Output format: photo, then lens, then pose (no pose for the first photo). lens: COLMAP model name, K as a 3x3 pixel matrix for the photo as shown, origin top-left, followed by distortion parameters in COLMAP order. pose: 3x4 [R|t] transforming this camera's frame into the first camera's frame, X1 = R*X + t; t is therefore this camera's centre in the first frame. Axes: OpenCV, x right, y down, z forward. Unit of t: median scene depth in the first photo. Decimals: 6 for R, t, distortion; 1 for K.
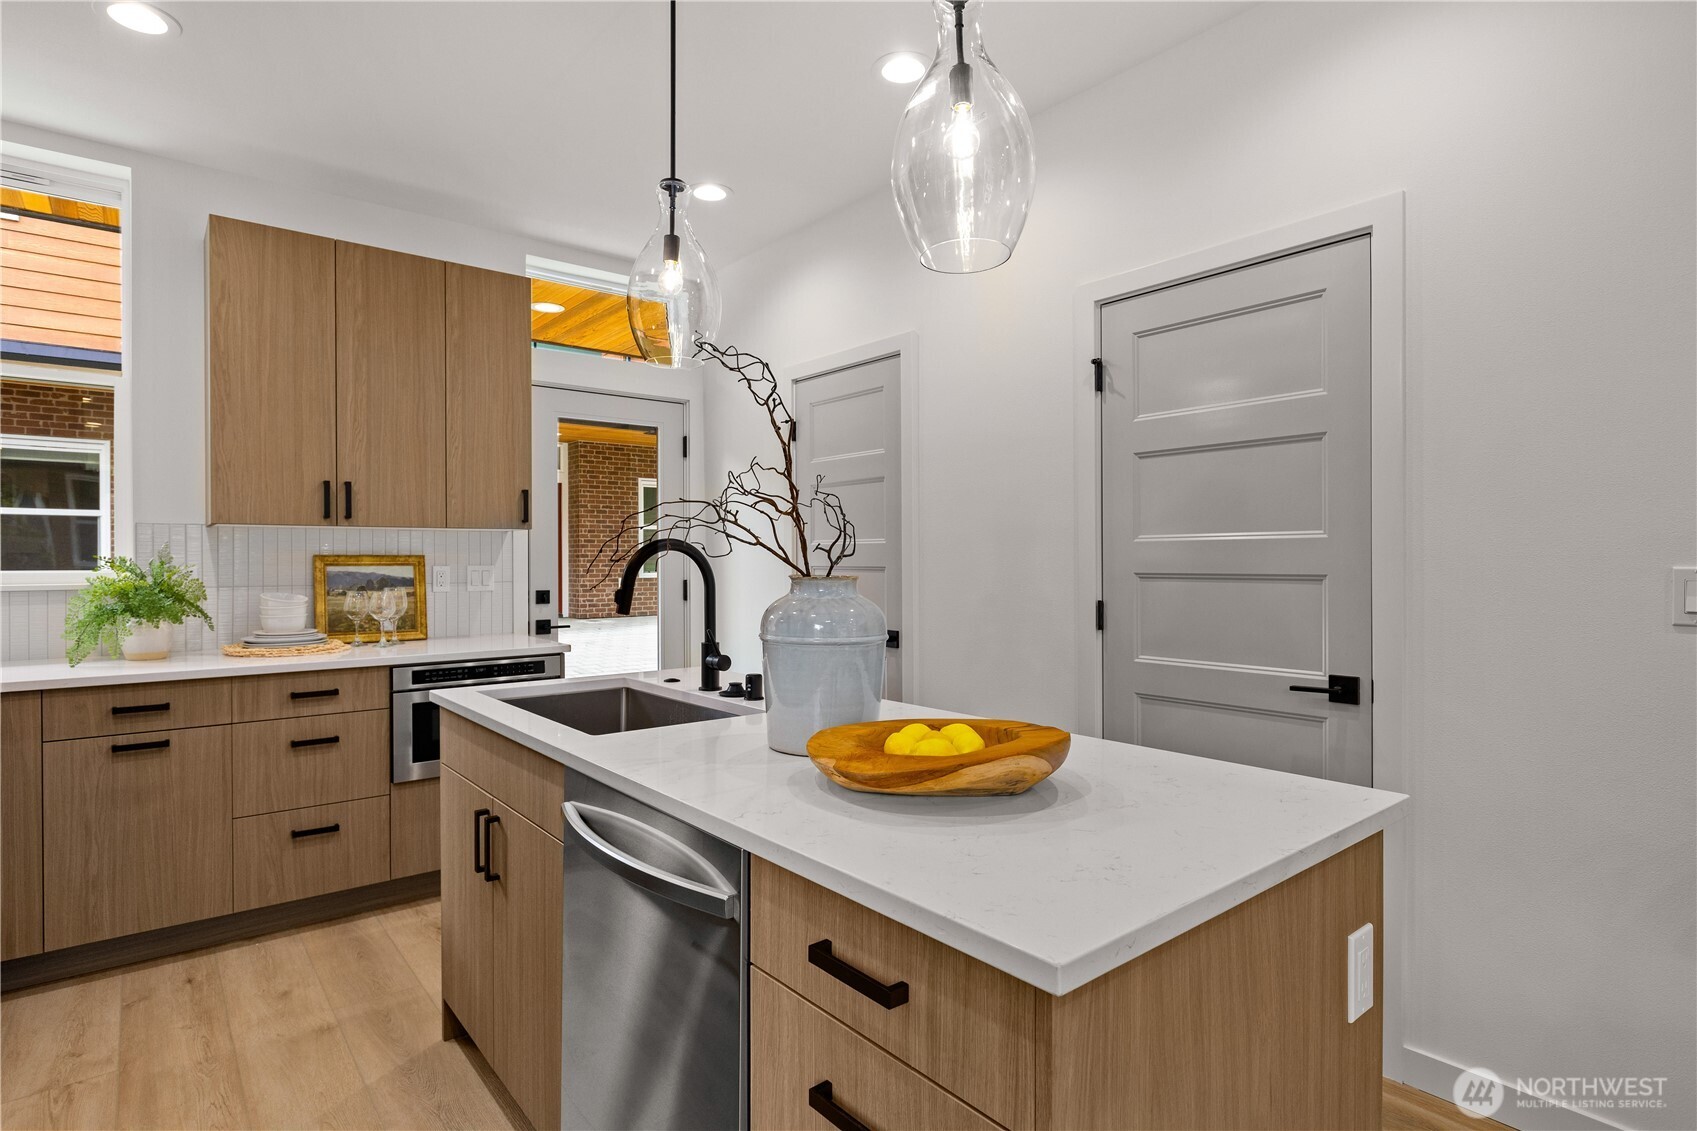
lens RADIAL K [[879.5, 0, 853.3], [0, 879.5, 564.5], [0, 0, 1]] dist [0.004976, -0.002891]
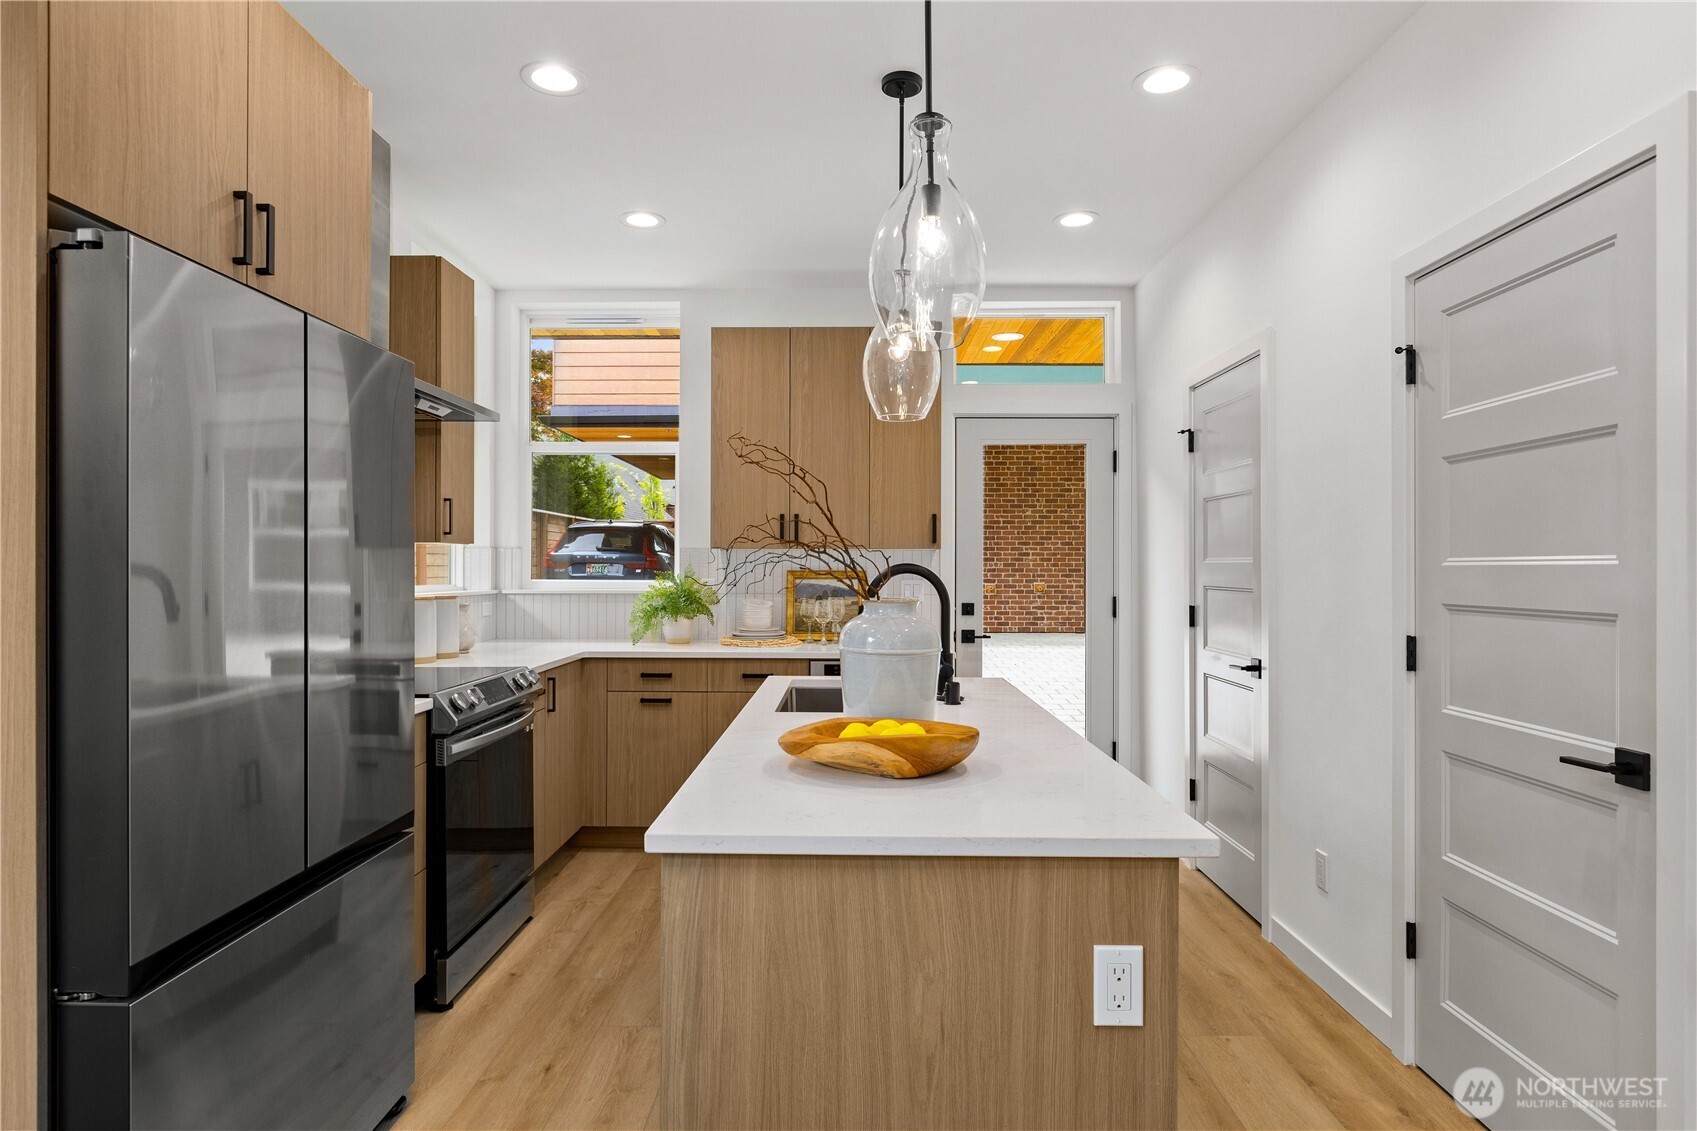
lens RADIAL K [[989.0, 0, 845.5], [0, 989.0, 565.8], [0, 0, 1]] dist [0.006394, -0.003266]
pose [[0.761612, 0.005149, -0.648013, 0.476103], [-0.009553, 0.999949, -0.003282, -0.016800], [0.647963, 0.008691, 0.761623, -0.057691]]
